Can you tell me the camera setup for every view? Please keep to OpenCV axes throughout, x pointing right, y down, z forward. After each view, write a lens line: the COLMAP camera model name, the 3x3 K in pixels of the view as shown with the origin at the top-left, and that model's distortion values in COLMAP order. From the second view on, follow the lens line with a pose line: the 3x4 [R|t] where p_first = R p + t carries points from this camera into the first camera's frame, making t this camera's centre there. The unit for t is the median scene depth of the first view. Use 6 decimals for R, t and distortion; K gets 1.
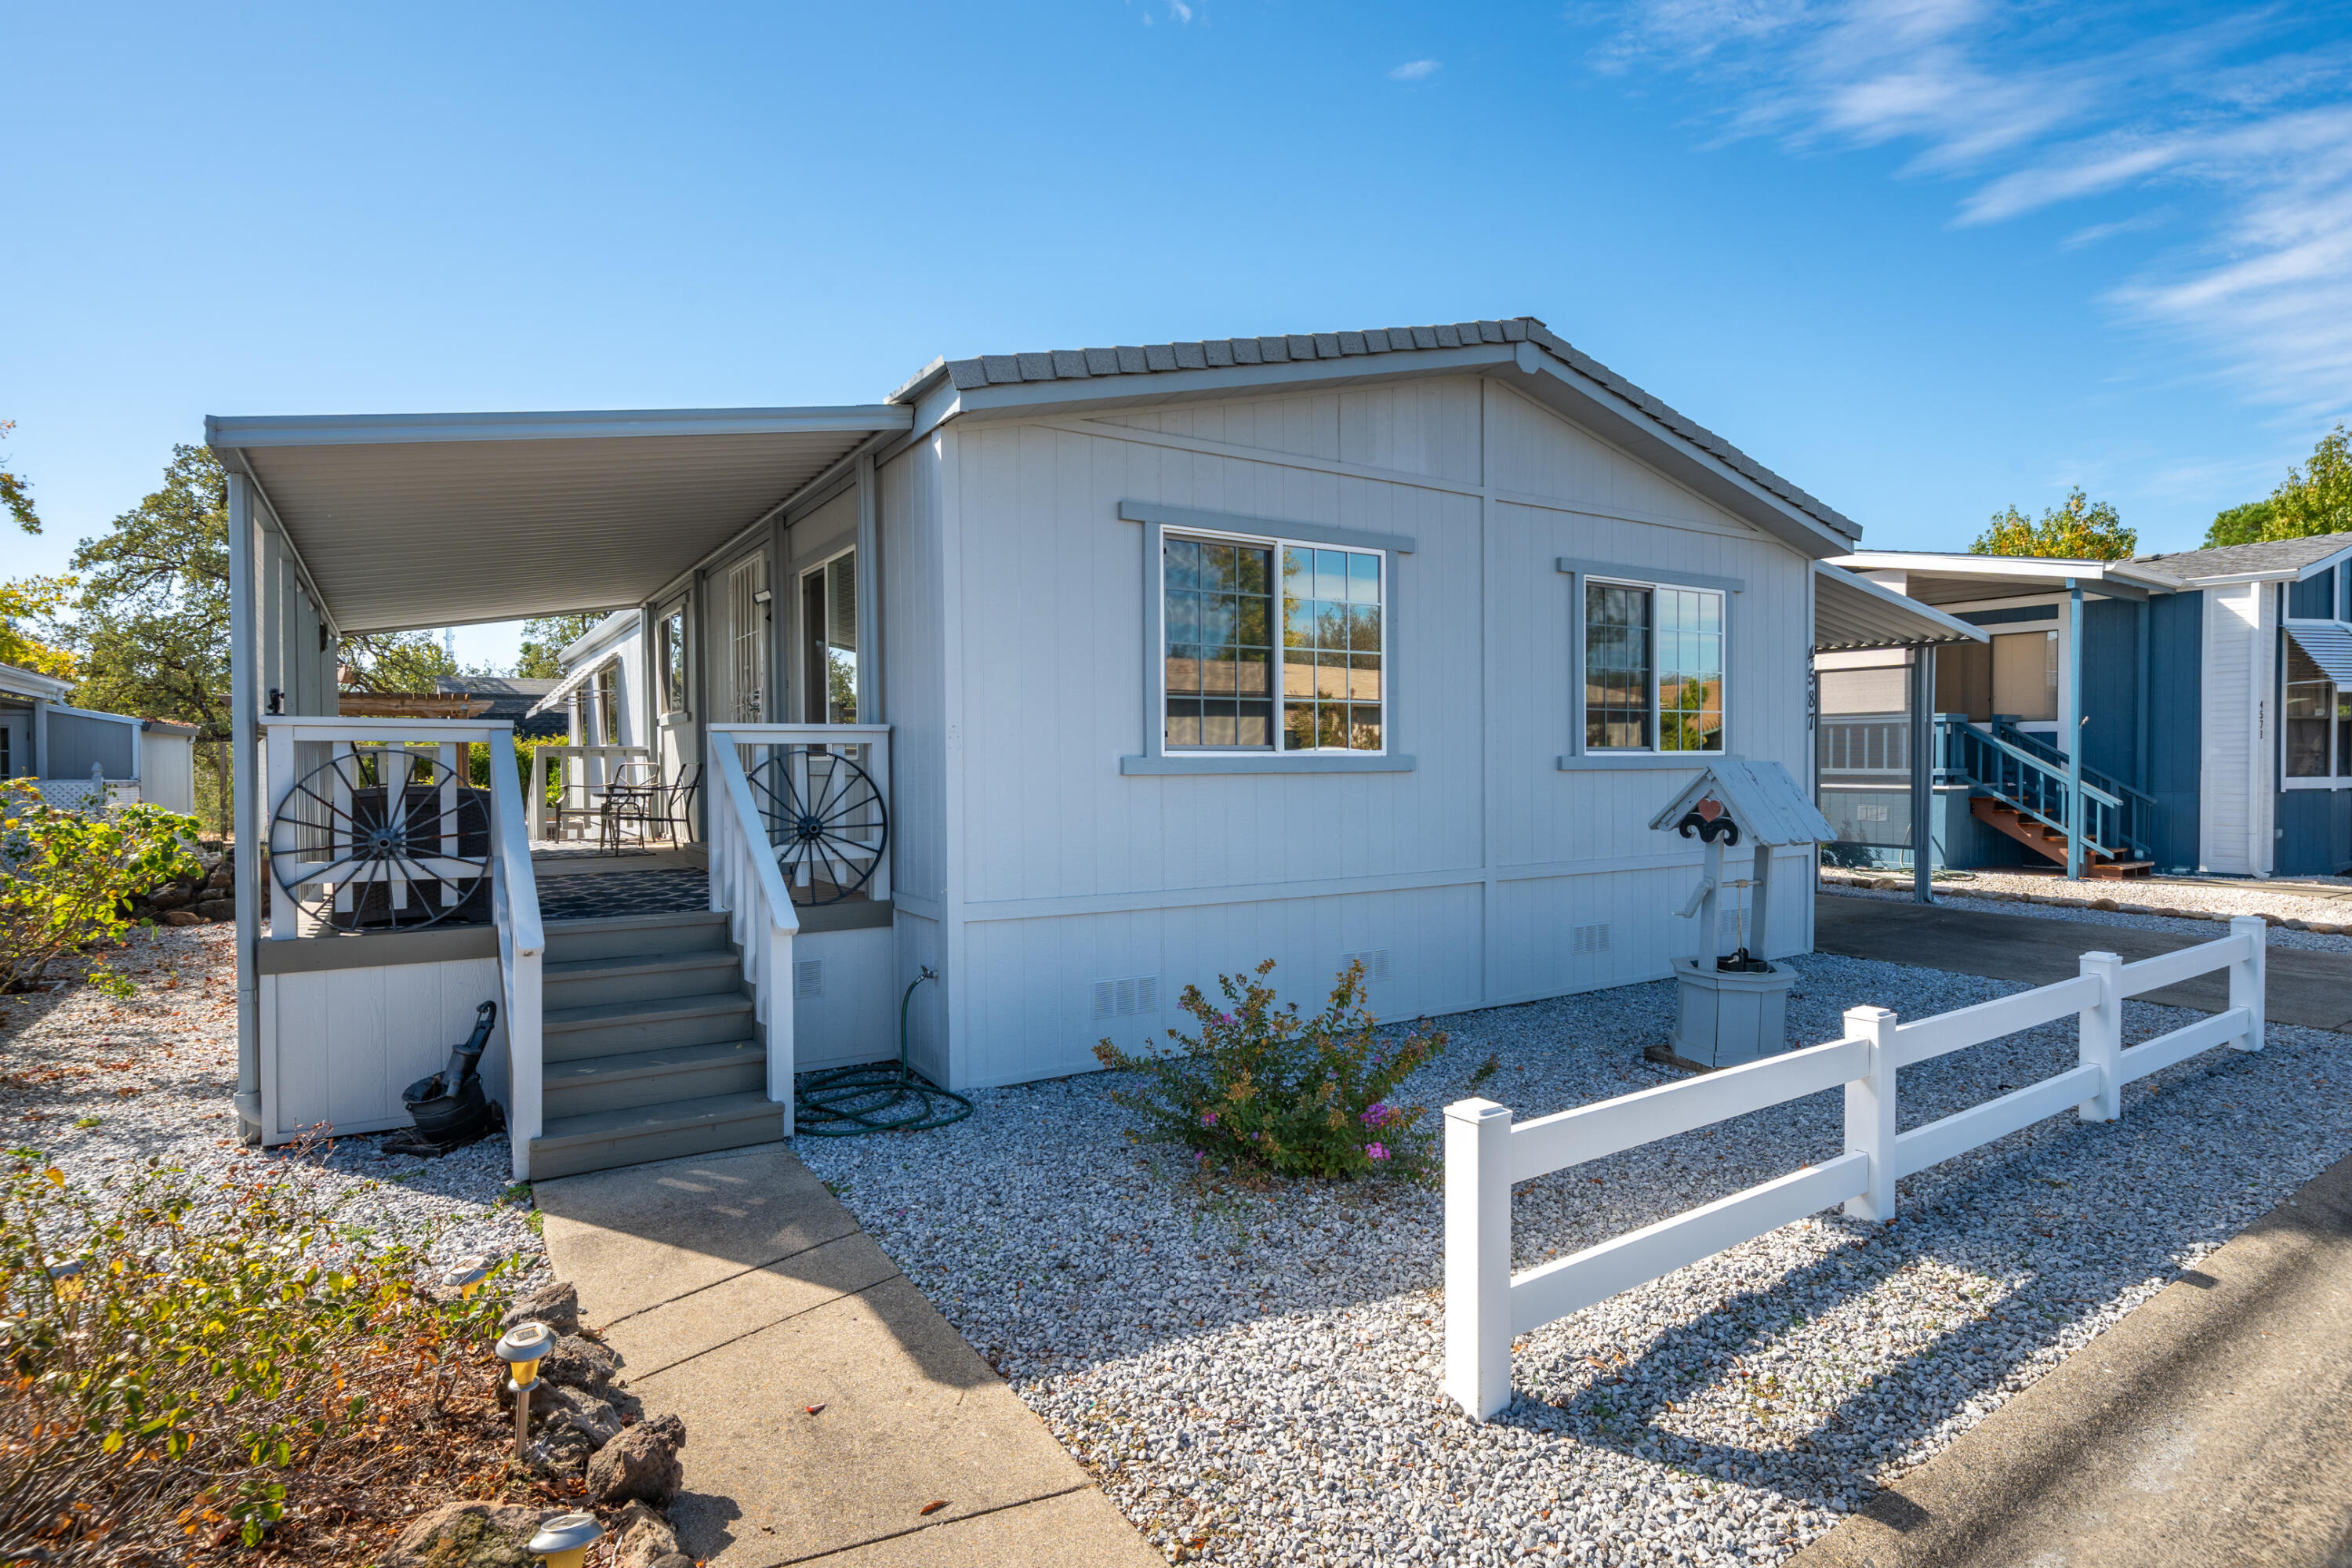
lens RADIAL K [[1212.4, 0, 1180.4], [0, 1212.4, 791.7], [0, 0, 1]] dist [-0.000397, 0.000966]
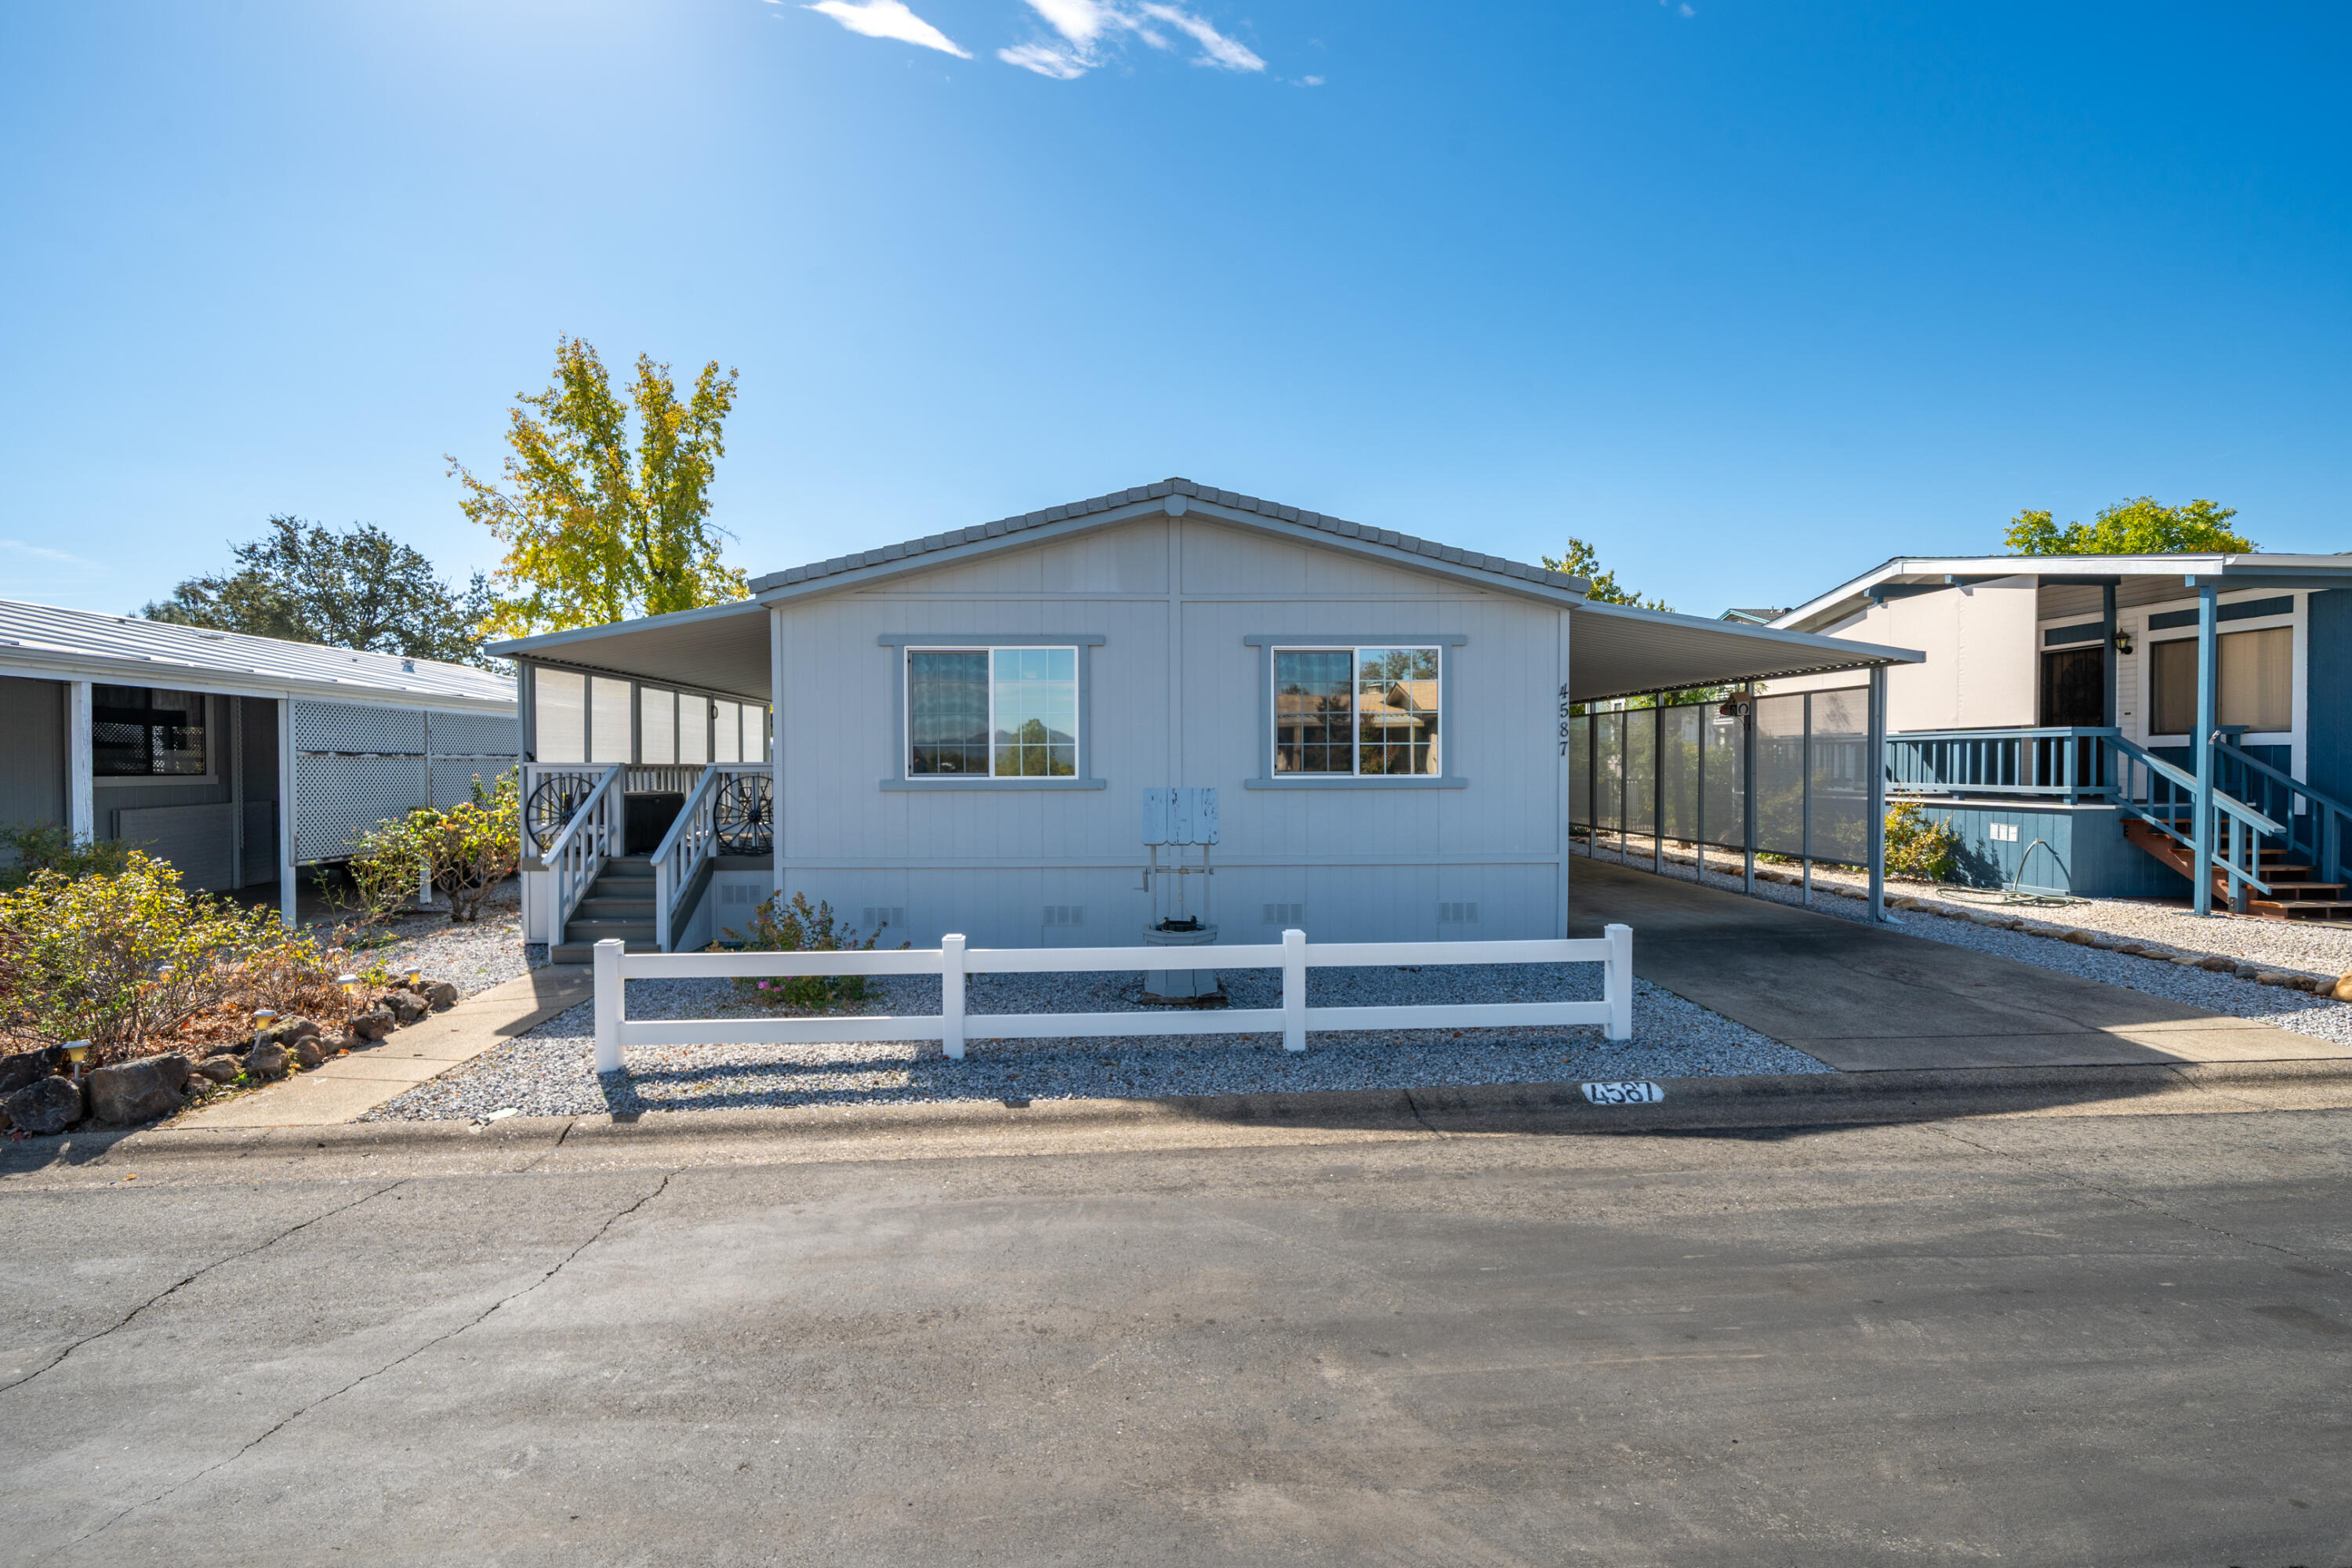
lens RADIAL K [[1031.8, 0, 1153.7], [0, 1031.8, 781.9], [0, 0, 1]] dist [0.000553, 0.000110]
pose [[0.858968, 0.010034, -0.511930, 1.030770], [-0.013618, 0.999902, -0.003251, -0.026246], [0.511848, 0.009764, 0.859021, -0.081270]]
